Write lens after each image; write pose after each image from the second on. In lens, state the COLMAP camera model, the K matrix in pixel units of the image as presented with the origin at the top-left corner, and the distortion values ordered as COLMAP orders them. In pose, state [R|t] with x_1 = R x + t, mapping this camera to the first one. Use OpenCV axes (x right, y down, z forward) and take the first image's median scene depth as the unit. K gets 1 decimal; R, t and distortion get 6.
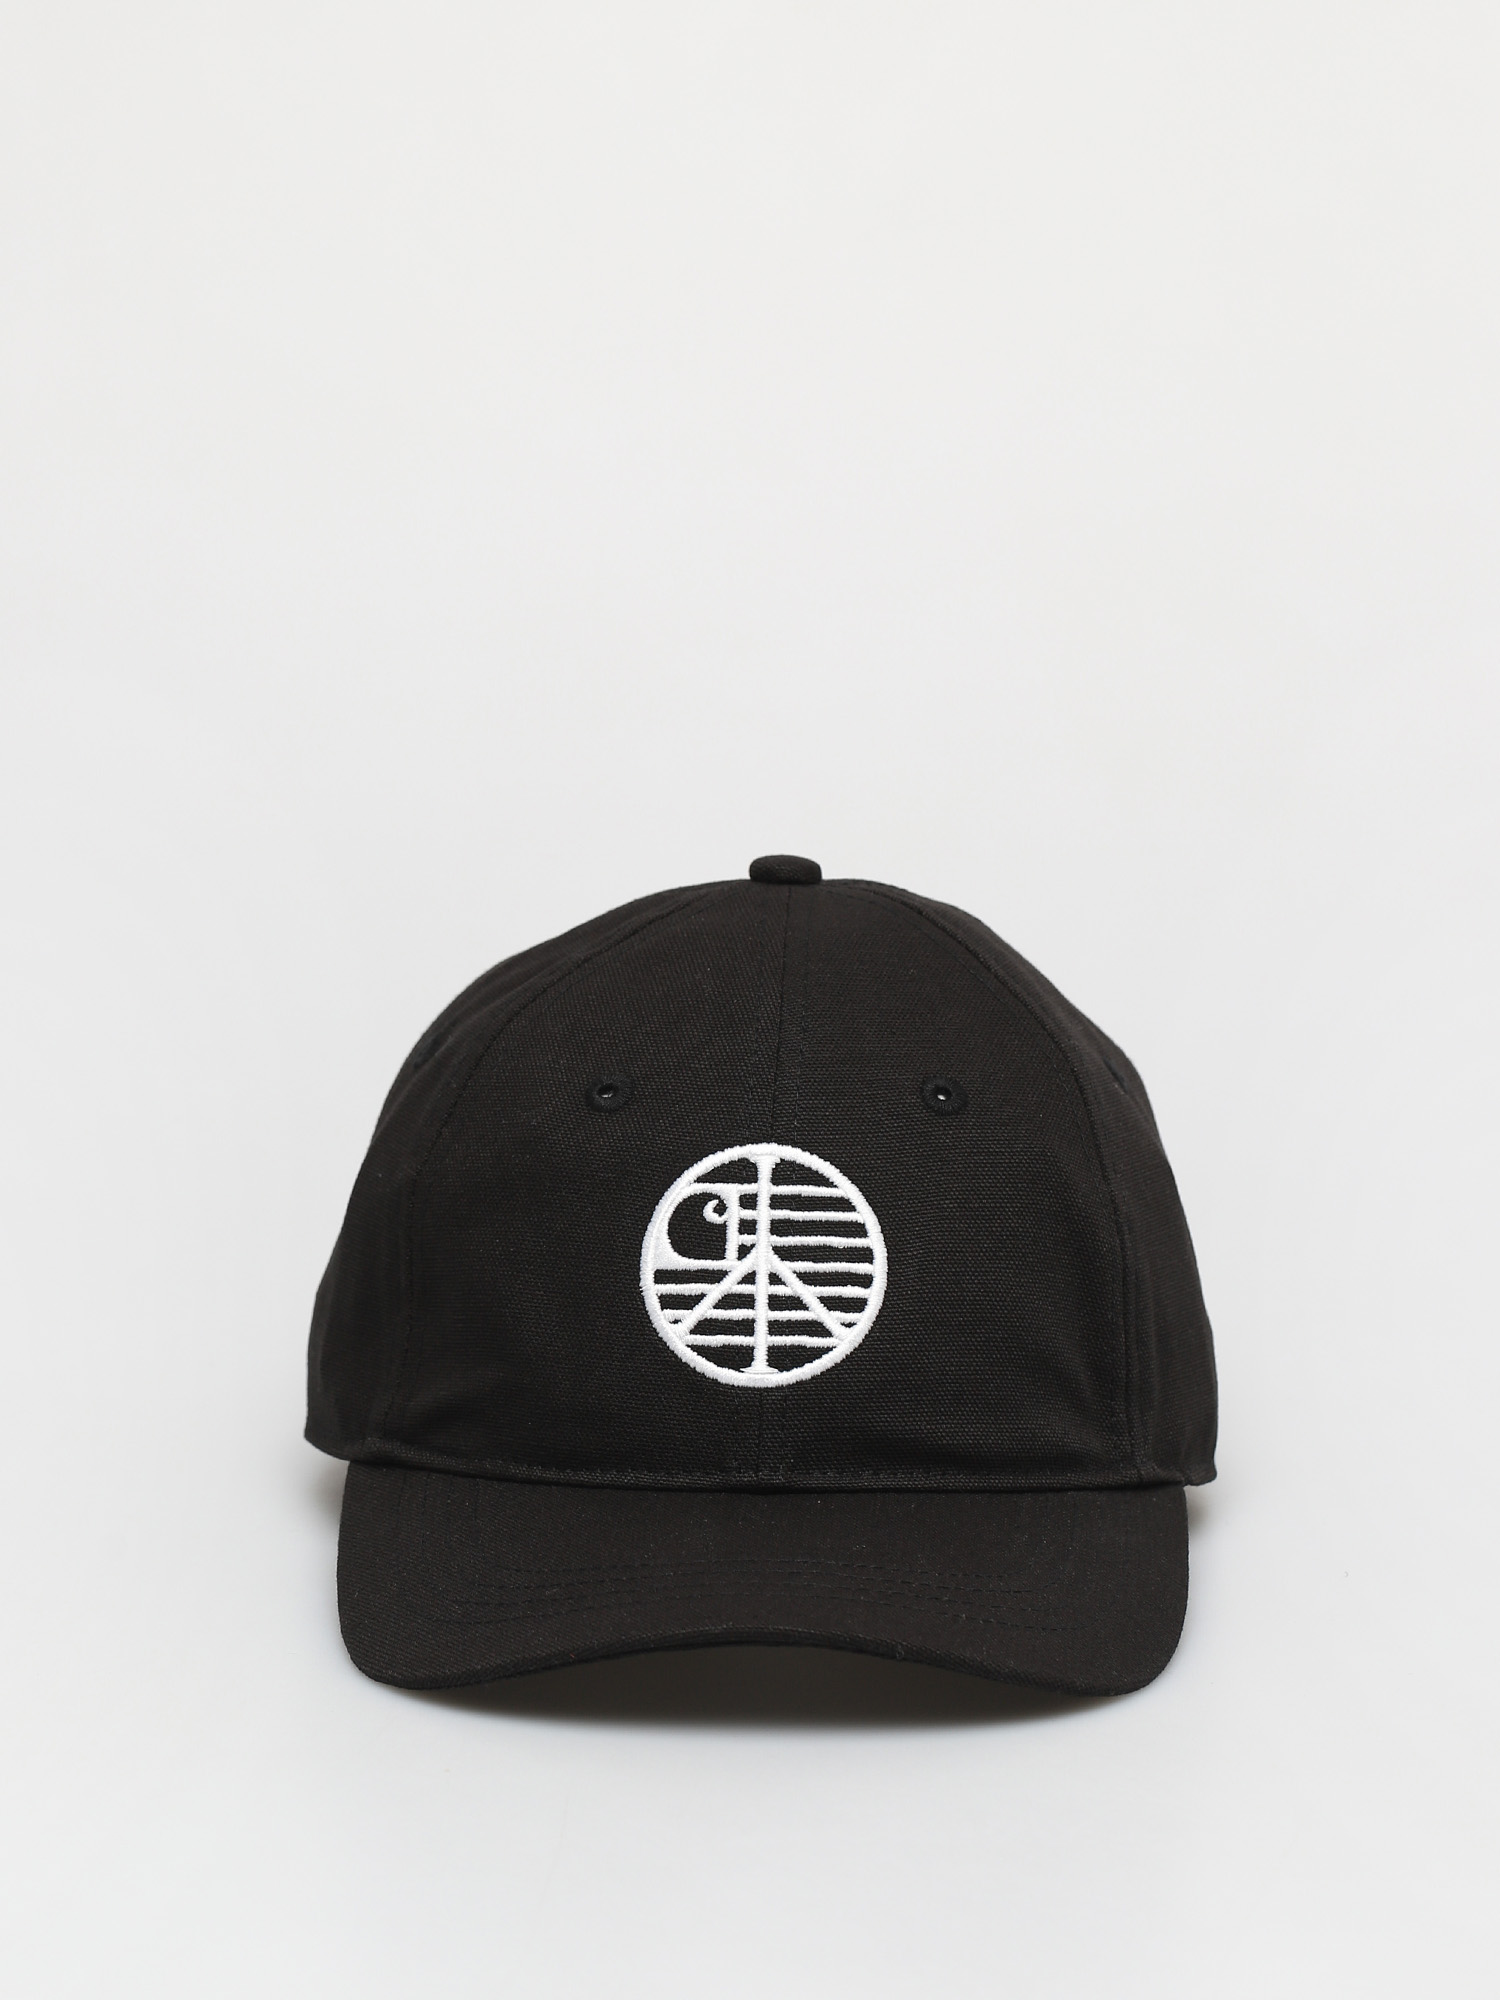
lens RADIAL K [[7823.5, 0, 750.0], [0, 7823.5, 1000.2], [0, 0, 1]] dist [-0.014014, 0.000000]
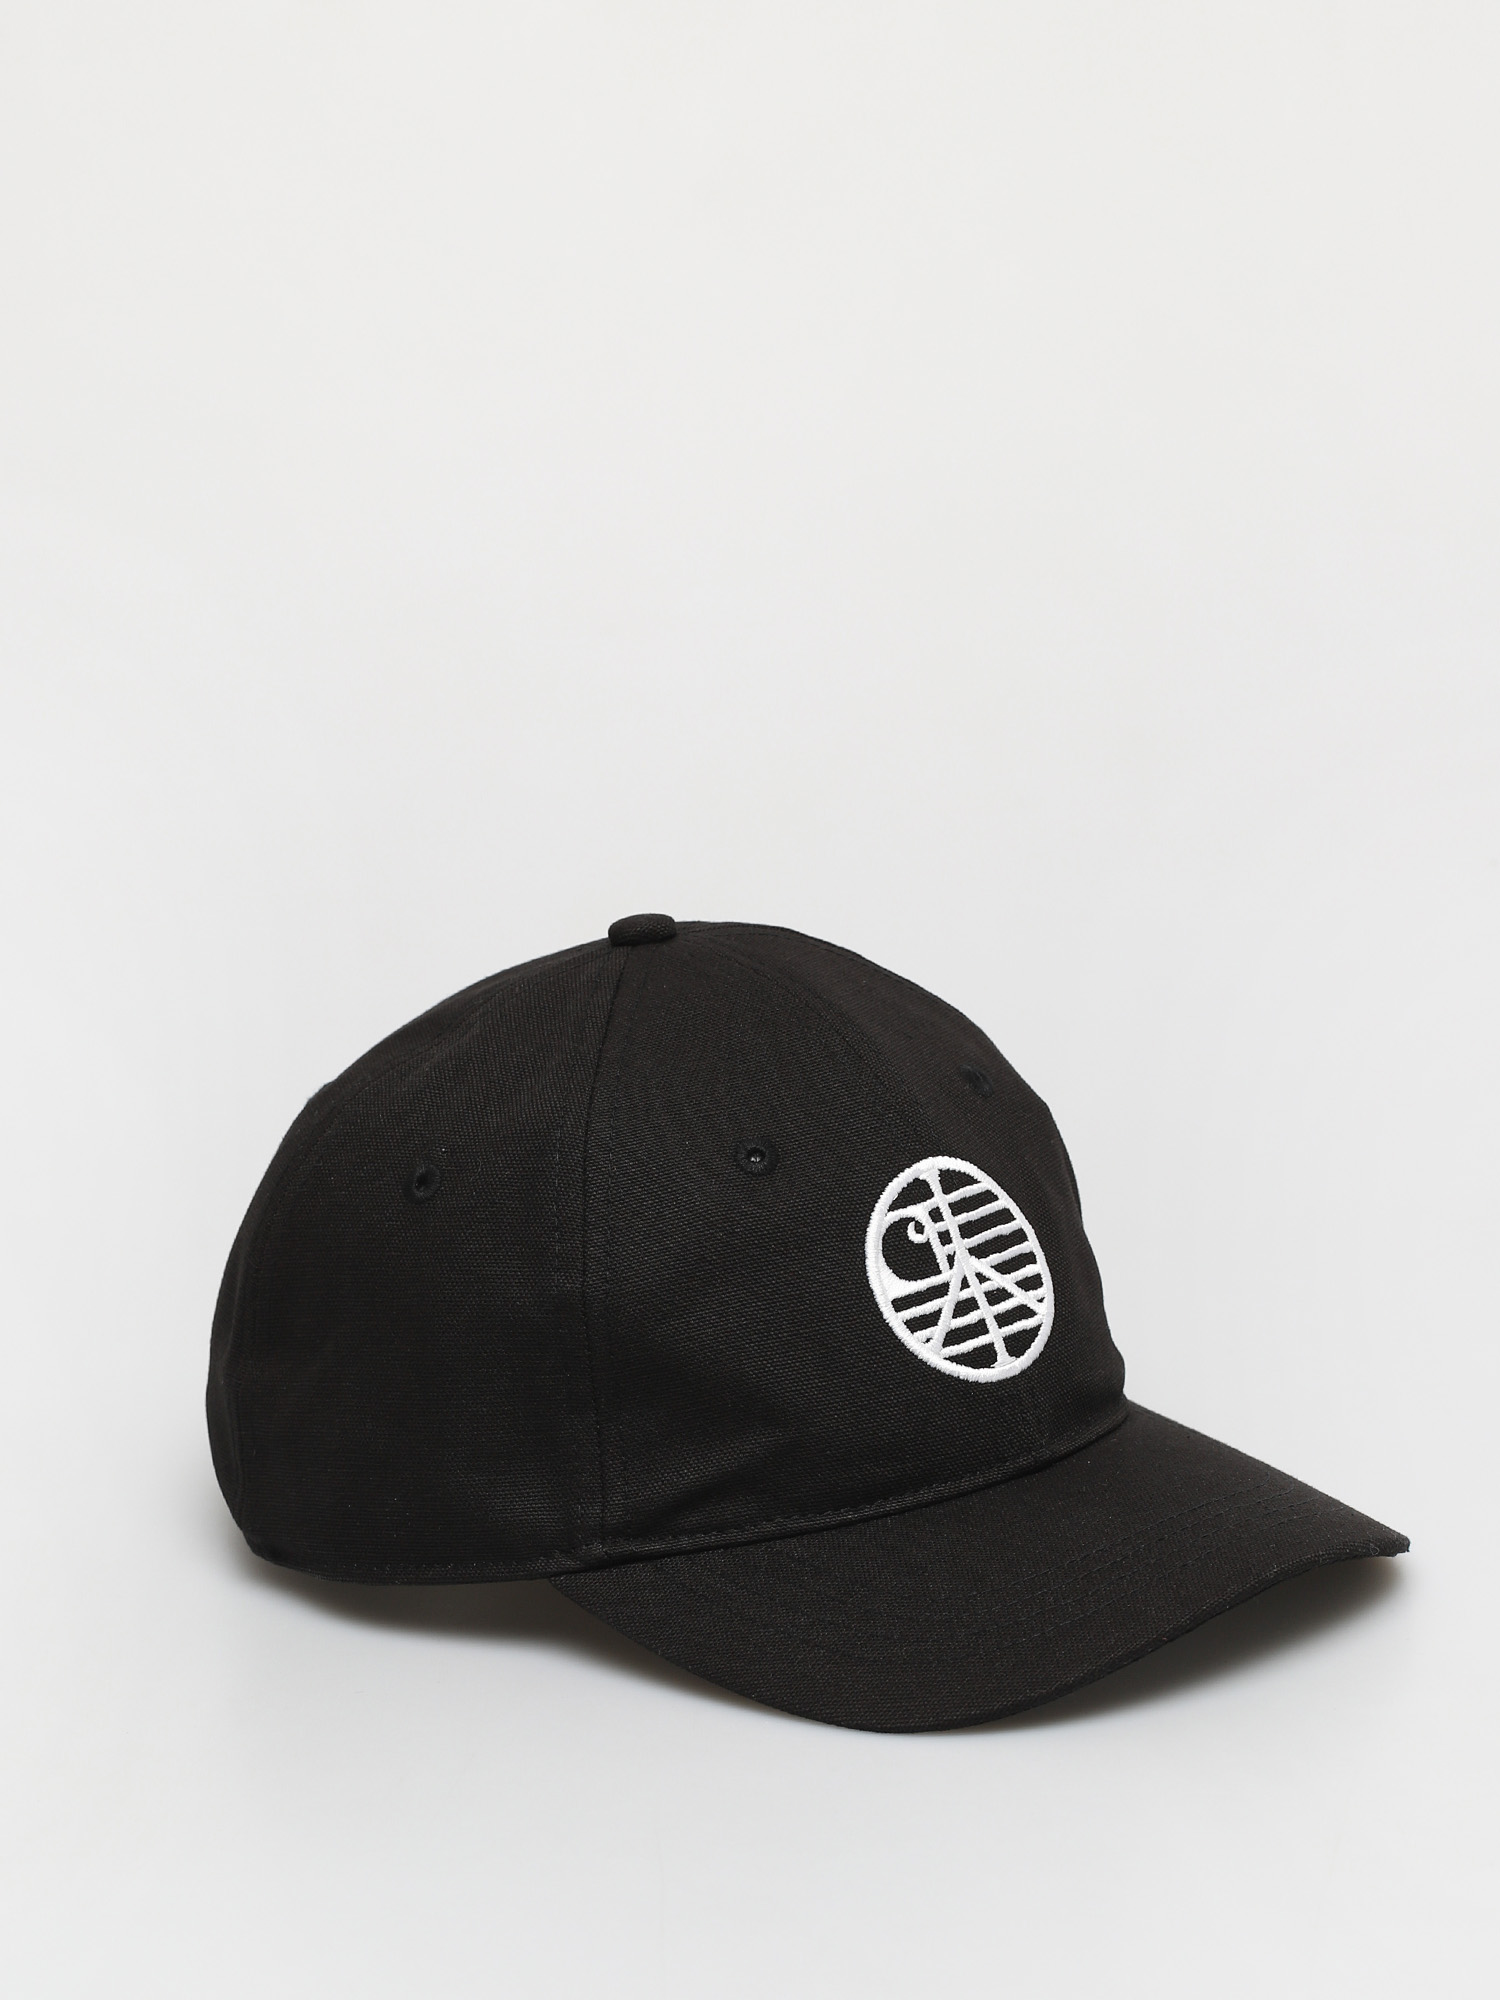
lens RADIAL K [[7823.5, 0, 749.7], [0, 7823.5, 999.9], [0, 0, 1]] dist [-0.014014, 0.000000]
pose [[0.687010, -0.238018, 0.686560, -0.745395], [0.210110, 0.969541, 0.125875, -0.142848], [-0.695608, 0.057775, 0.716094, 0.251500]]
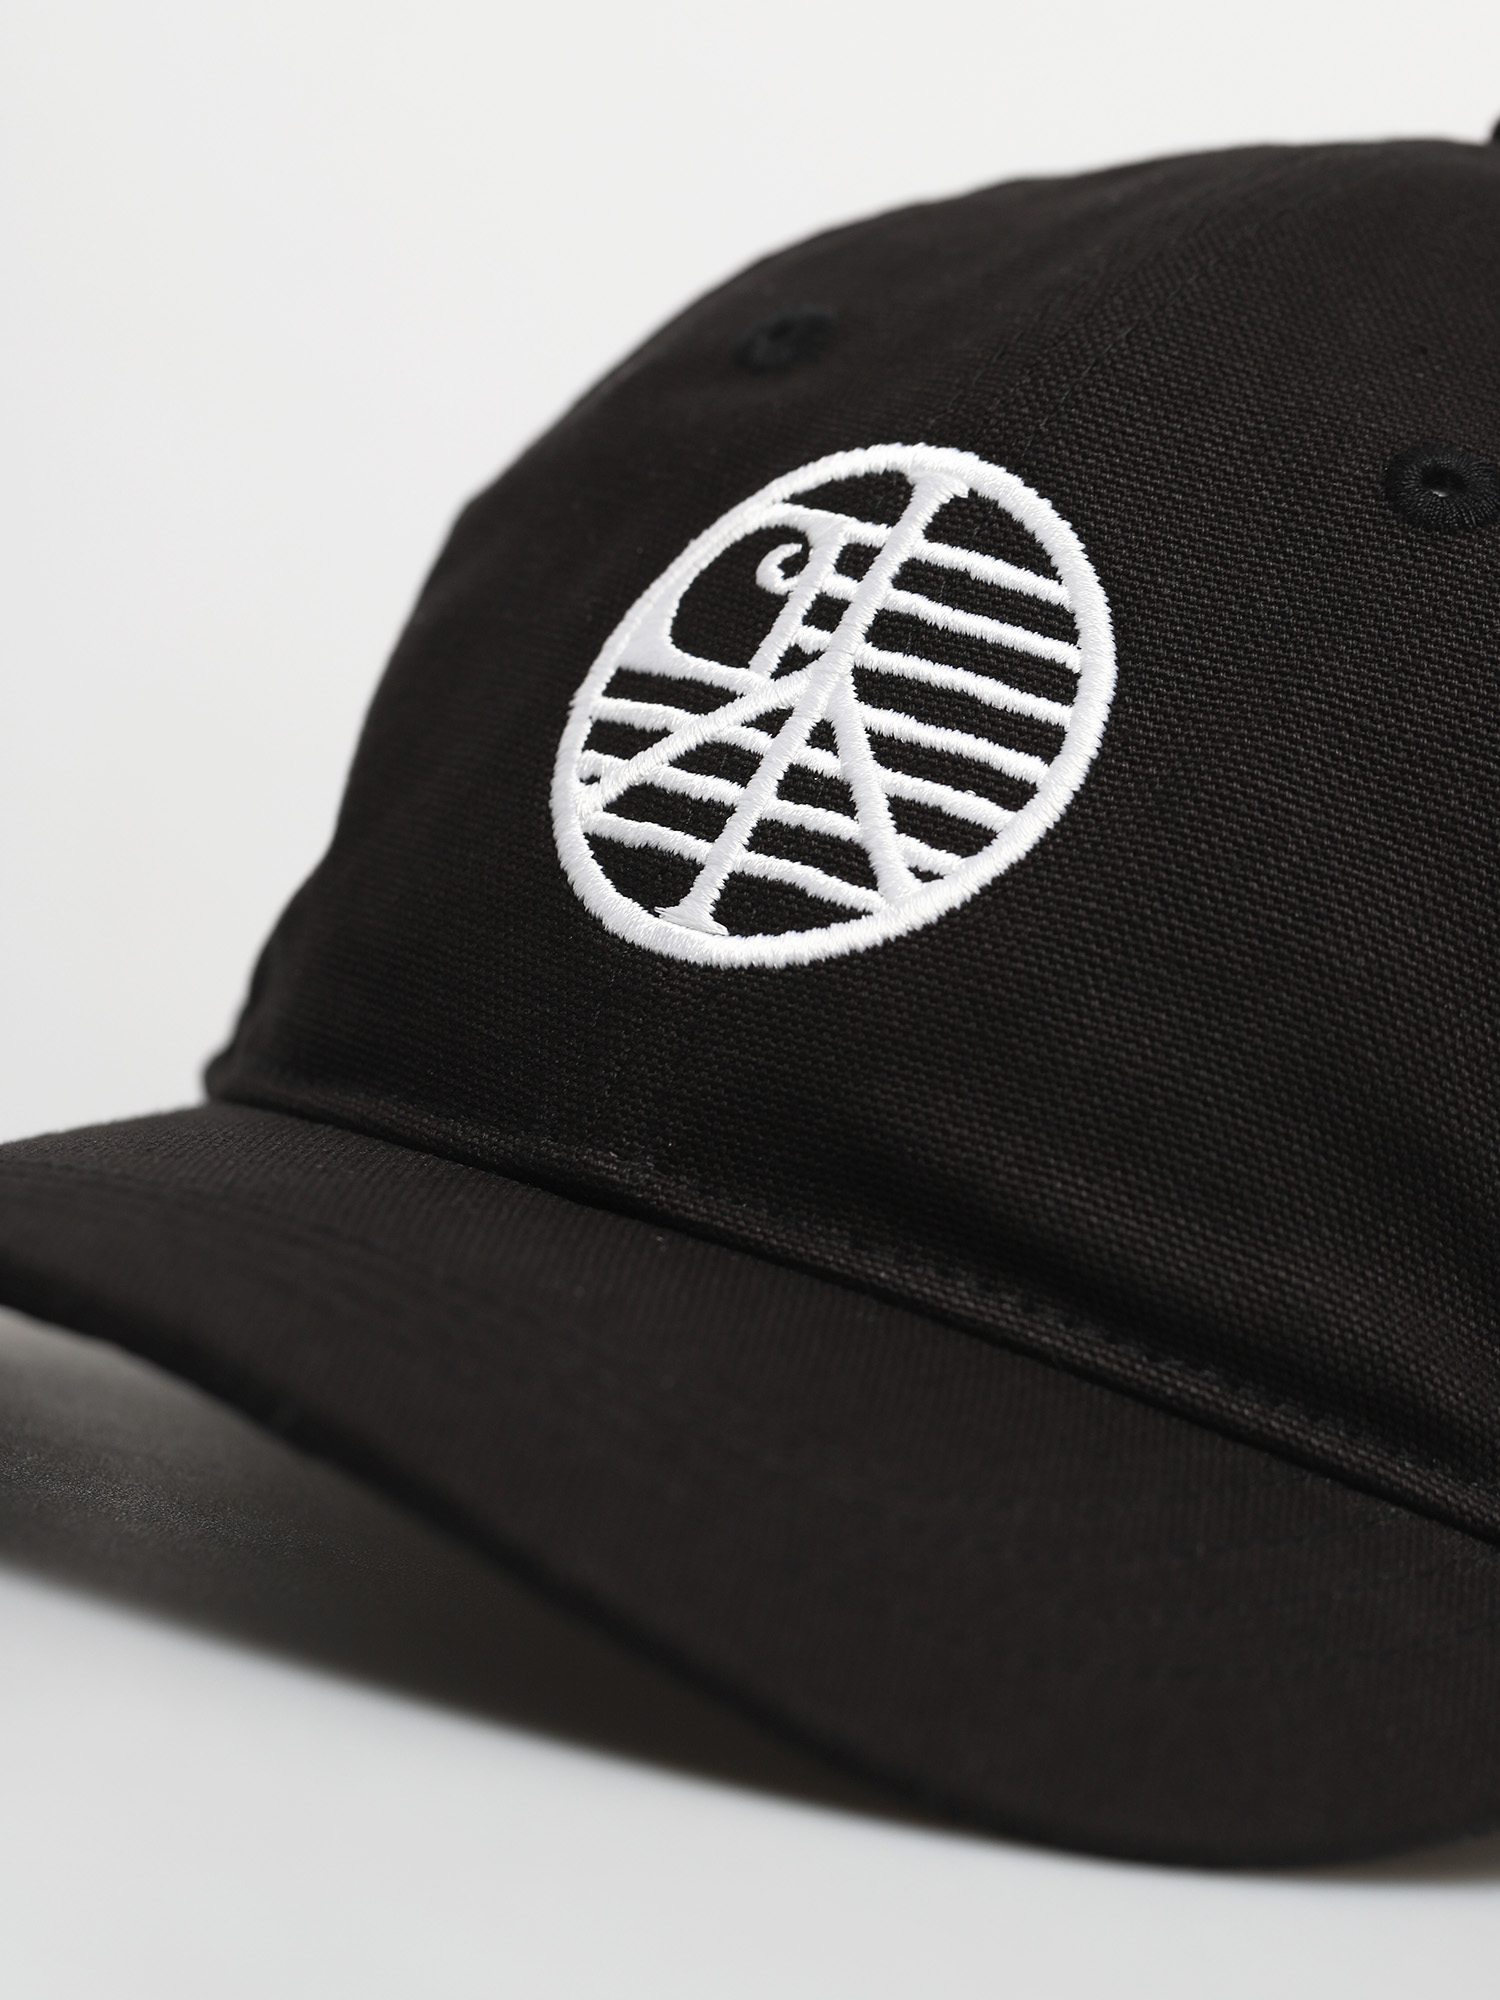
lens RADIAL K [[7823.5, 0, 750.2], [0, 7823.5, 1000.2], [0, 0, 1]] dist [-0.014014, 0.000000]
pose [[0.808739, 0.234069, -0.539585, 0.222269], [-0.333423, 0.938204, -0.092753, 0.087396], [0.484530, 0.254923, 0.836806, 0.661308]]
